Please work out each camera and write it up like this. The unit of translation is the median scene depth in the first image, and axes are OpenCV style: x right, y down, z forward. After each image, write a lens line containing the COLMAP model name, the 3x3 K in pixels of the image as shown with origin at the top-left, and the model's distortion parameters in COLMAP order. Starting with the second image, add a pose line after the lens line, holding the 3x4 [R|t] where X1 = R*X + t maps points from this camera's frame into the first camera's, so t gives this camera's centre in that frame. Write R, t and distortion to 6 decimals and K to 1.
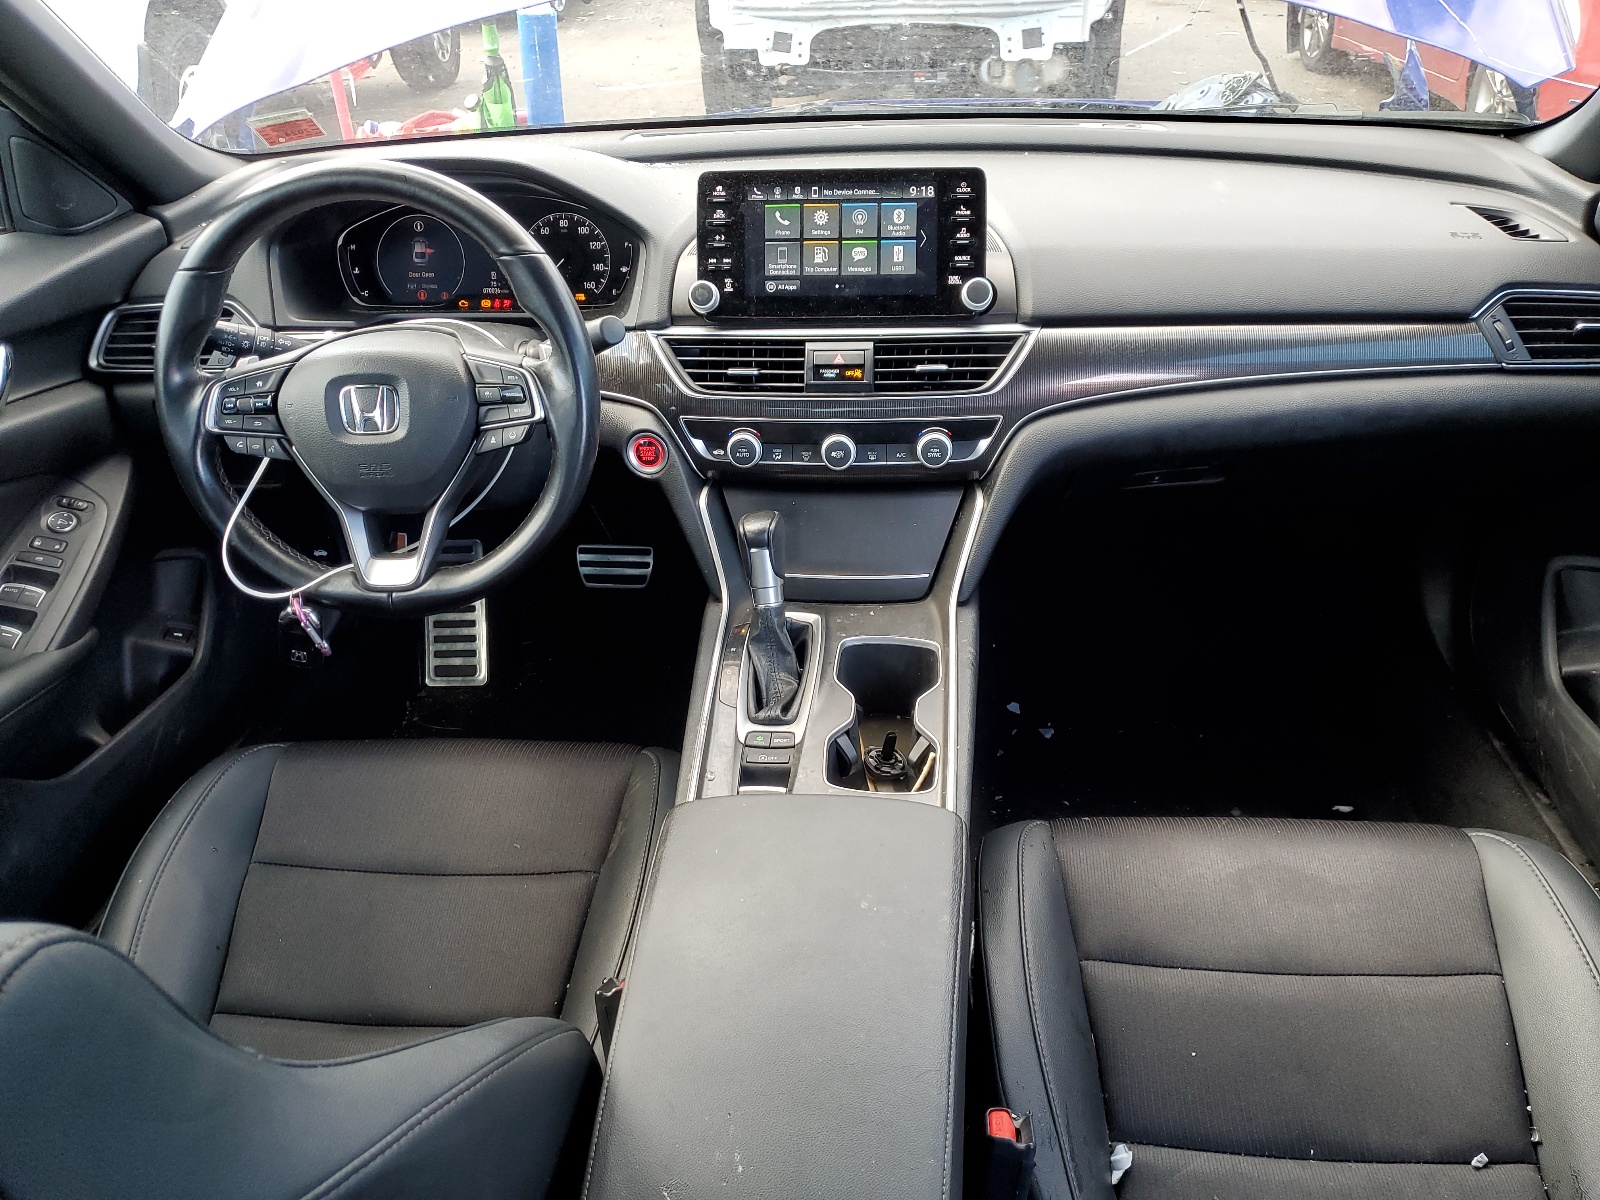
lens RADIAL K [[1194.5, 0, 795.2], [0, 1194.5, 604.4], [0, 0, 1]] dist [0.006398, 0.000817]
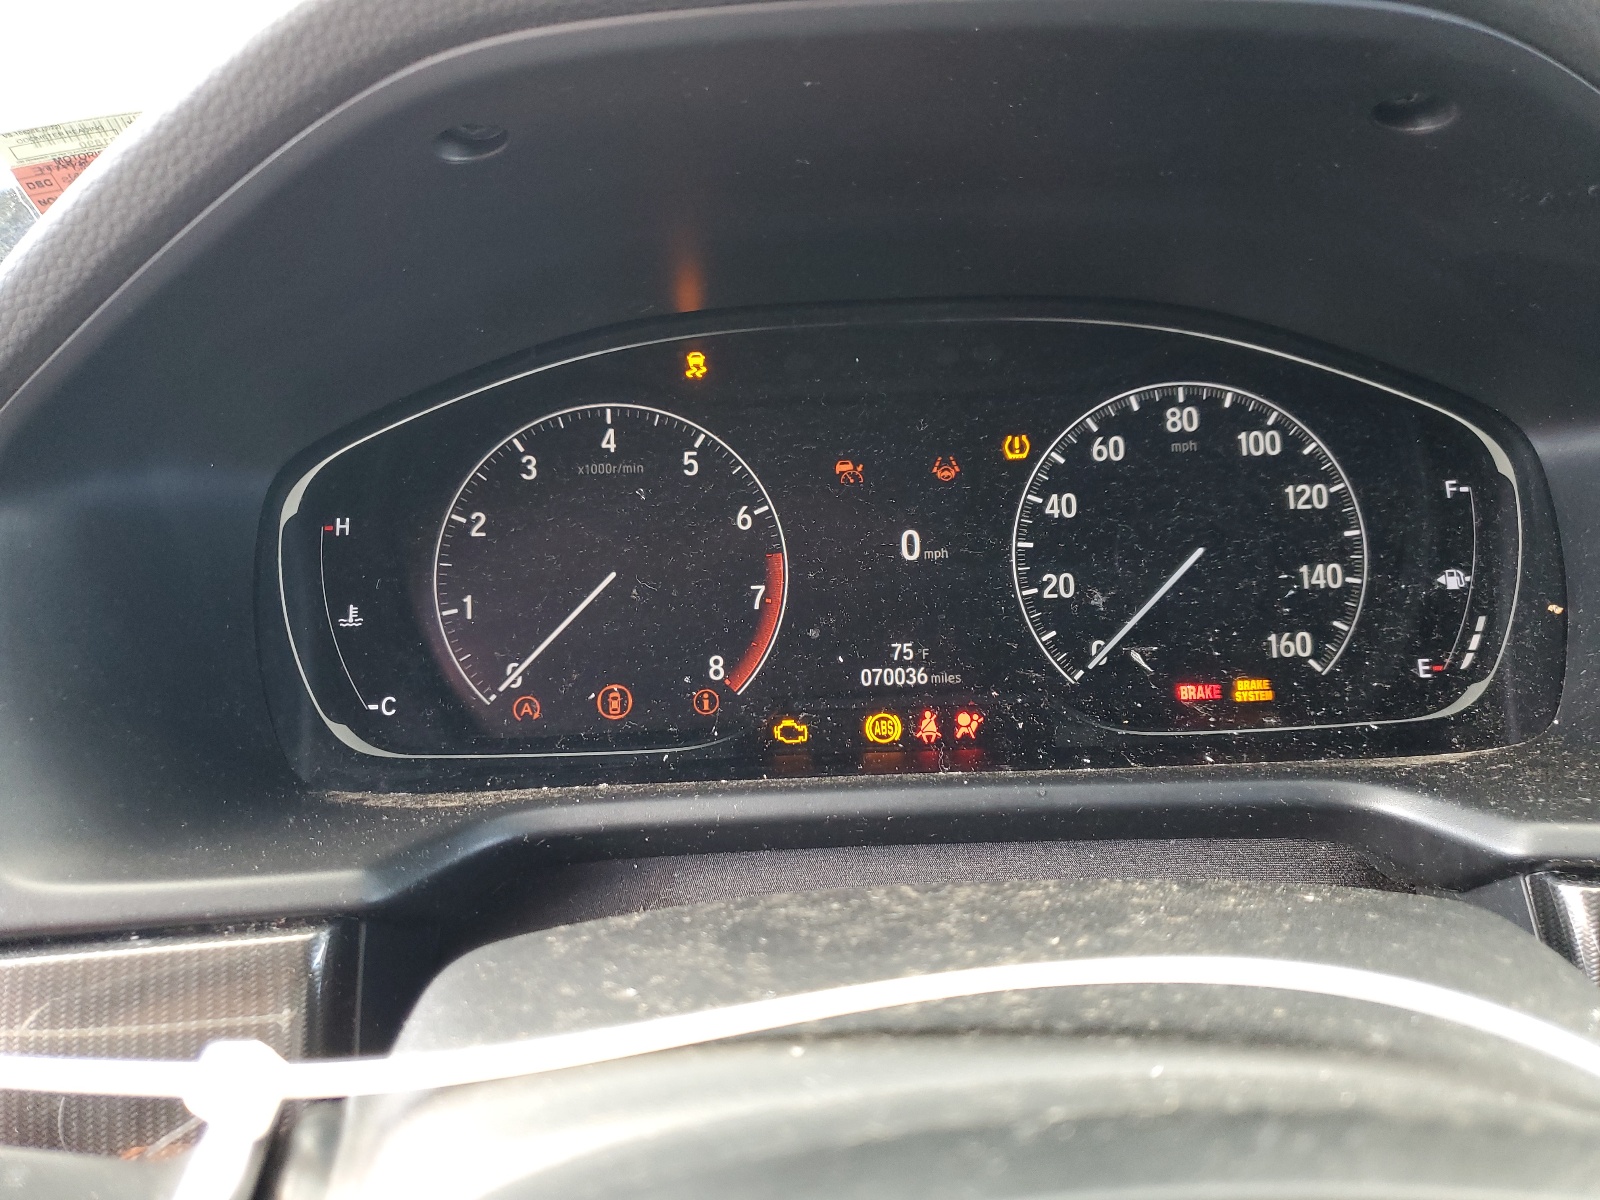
lens RADIAL K [[1194.5, 0, 806.0], [0, 1194.5, 600.4], [0, 0, 1]] dist [0.006398, 0.000817]
pose [[0.994007, -0.026959, 0.105942, -0.303324], [0.054620, 0.961957, -0.267685, -0.213741], [-0.094695, 0.271868, 0.957664, 0.763355]]
